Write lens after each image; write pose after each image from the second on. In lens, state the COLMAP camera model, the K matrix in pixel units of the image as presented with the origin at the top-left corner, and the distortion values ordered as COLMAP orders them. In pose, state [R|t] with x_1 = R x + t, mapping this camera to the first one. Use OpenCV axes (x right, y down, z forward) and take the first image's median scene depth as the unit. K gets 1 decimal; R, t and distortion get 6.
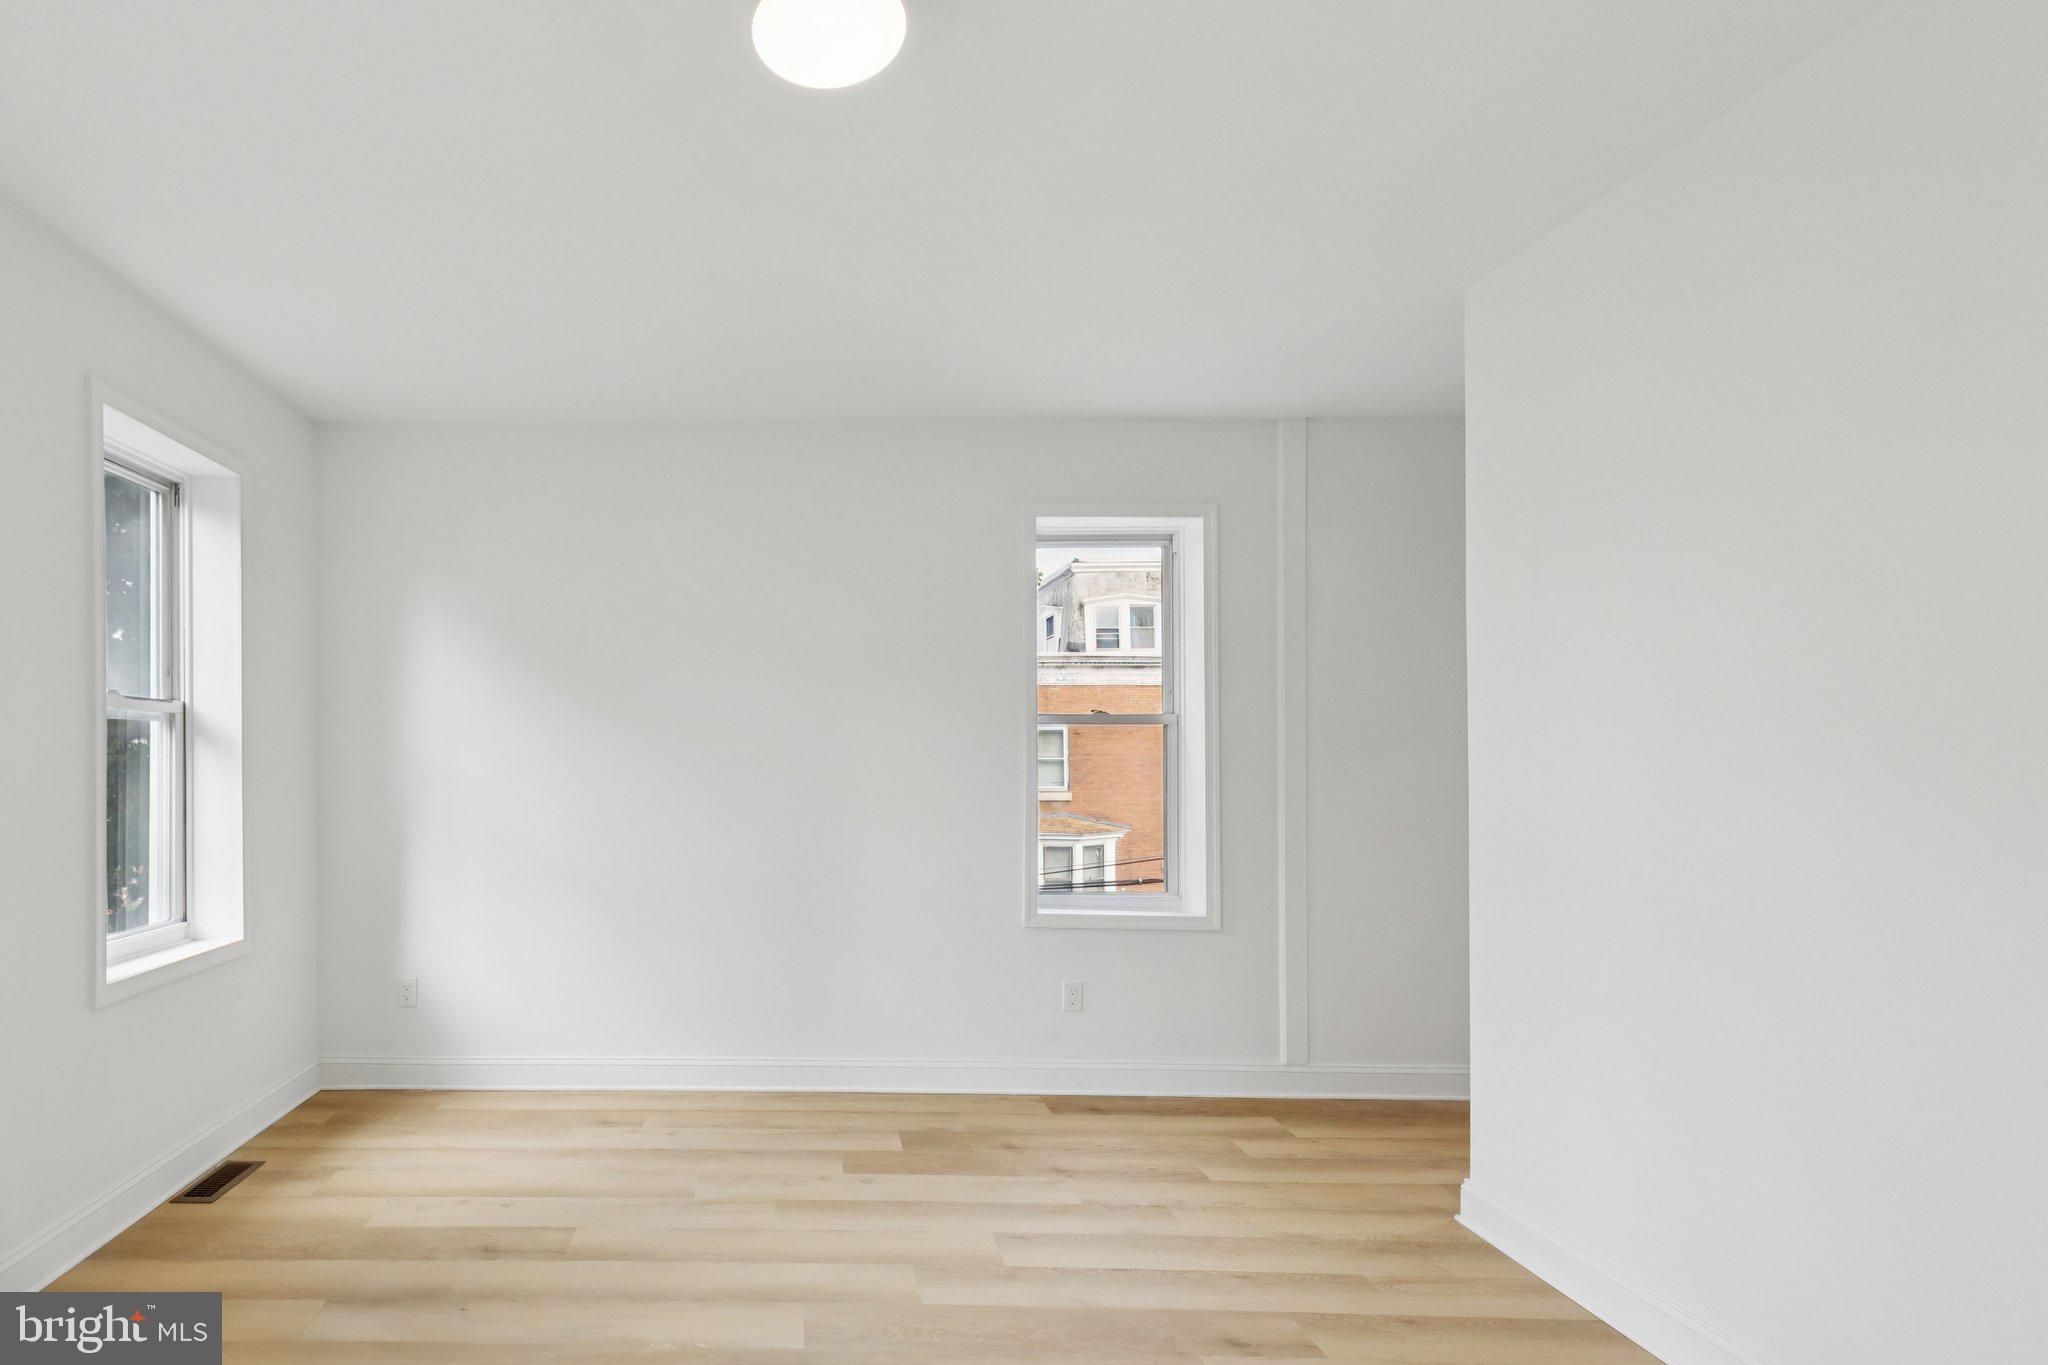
lens RADIAL K [[934.0, 0, 1018.2], [0, 934.0, 795.1], [0, 0, 1]] dist [0.015699, -0.000065]
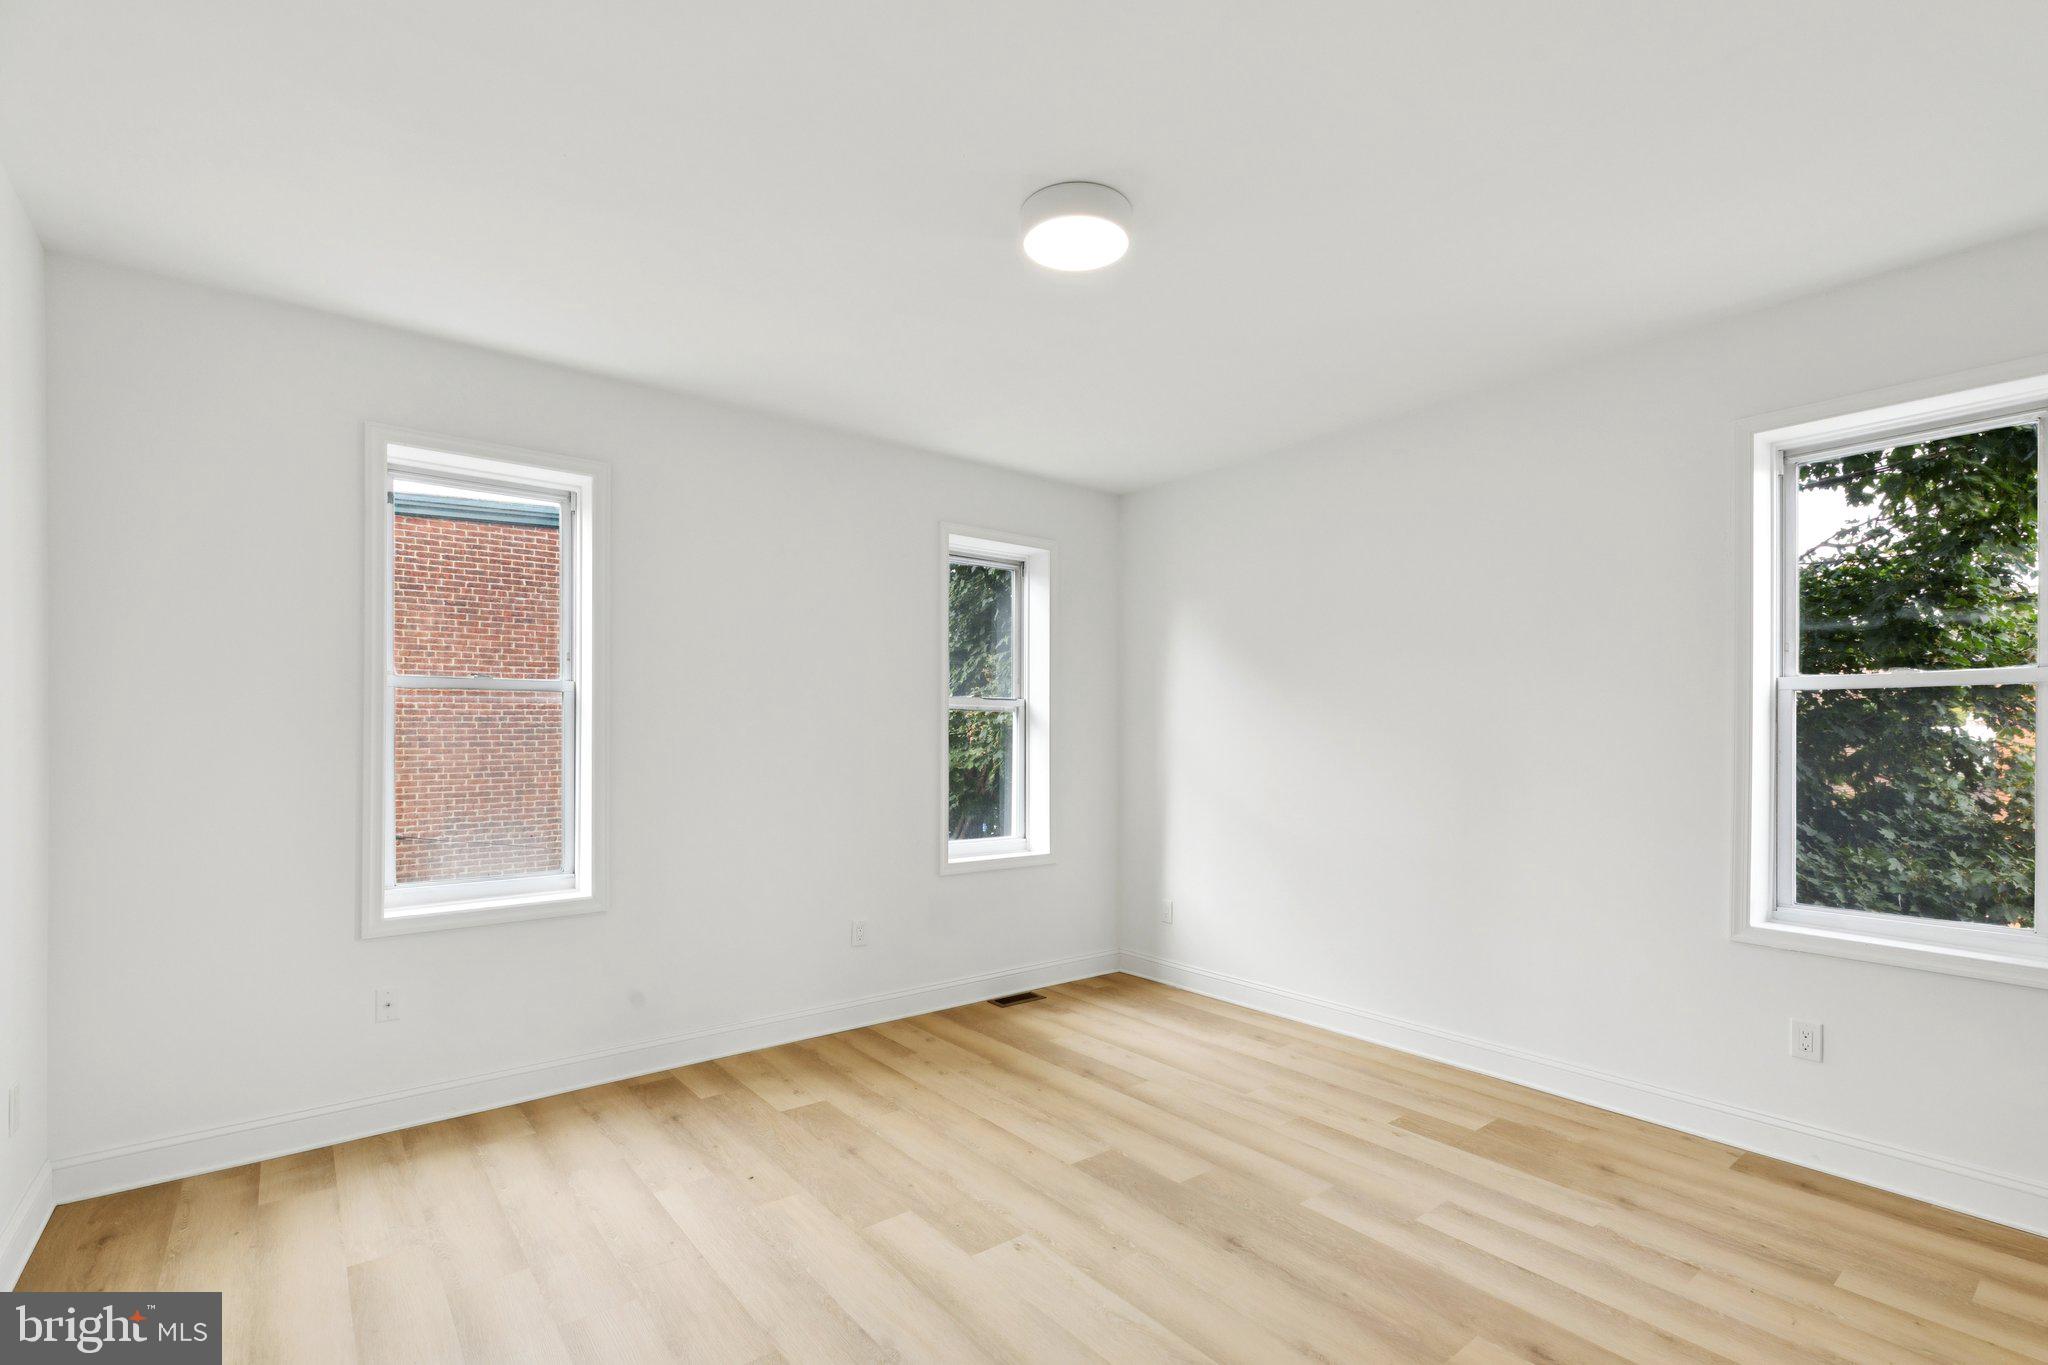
lens RADIAL K [[934.0, 0, 1018.2], [0, 934.0, 795.1], [0, 0, 1]] dist [0.015699, -0.000065]
pose [[0.636505, 0.047733, -0.769794, 0.322893], [-0.028698, 0.998858, 0.038208, 0.001544], [0.770739, -0.002228, 0.637148, -0.003609]]
